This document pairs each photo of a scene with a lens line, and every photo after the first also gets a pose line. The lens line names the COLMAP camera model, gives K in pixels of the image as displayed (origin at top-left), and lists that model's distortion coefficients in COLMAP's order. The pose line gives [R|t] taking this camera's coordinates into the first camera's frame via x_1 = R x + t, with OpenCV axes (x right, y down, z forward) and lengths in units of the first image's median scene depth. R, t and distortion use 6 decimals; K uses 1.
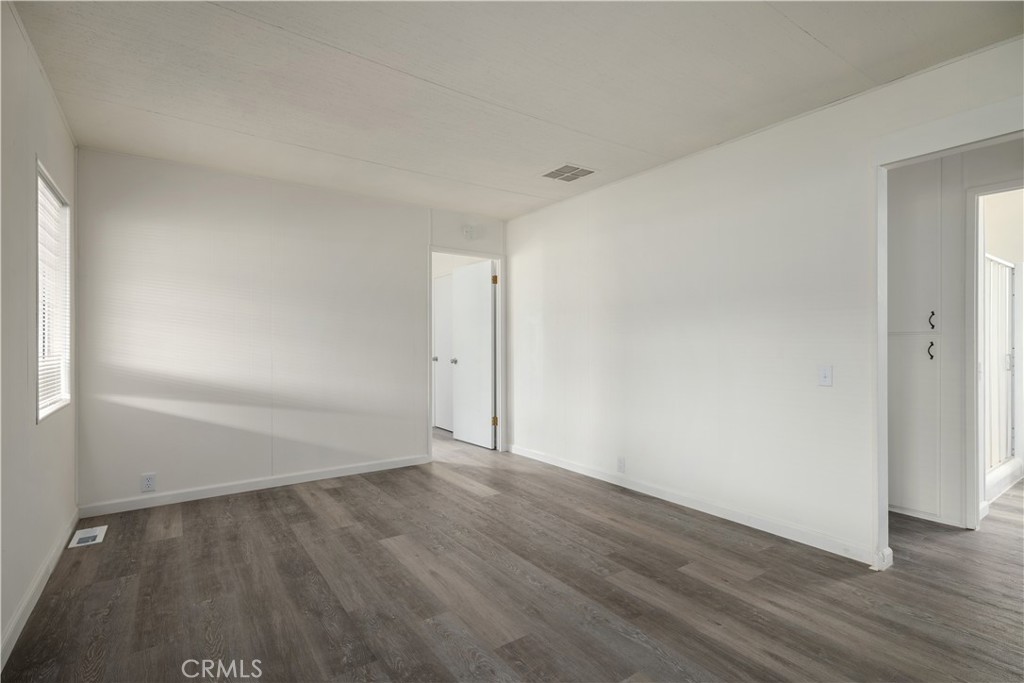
lens RADIAL K [[484.6, 0, 515.3], [0, 484.6, 341.1], [0, 0, 1]] dist [0.000944, -0.000251]
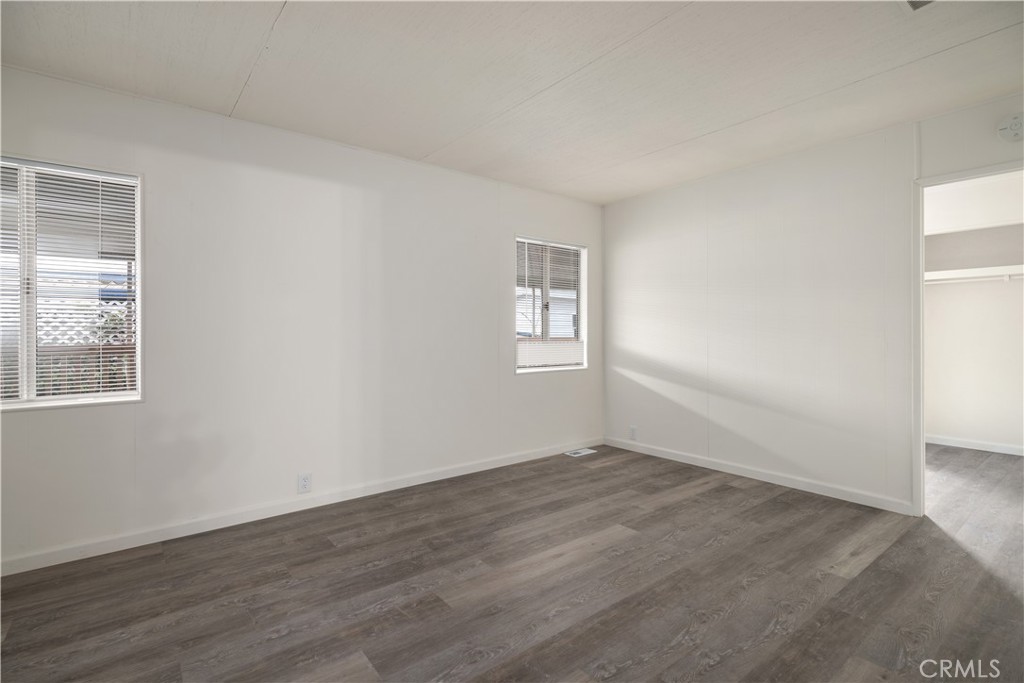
lens RADIAL K [[484.6, 0, 515.3], [0, 484.6, 341.1], [0, 0, 1]] dist [0.000944, -0.000251]
pose [[0.047175, 0.019644, -0.998693, 0.706776], [0.008594, 0.999762, 0.020070, 0.000495], [0.998850, -0.009529, 0.046994, 0.715317]]
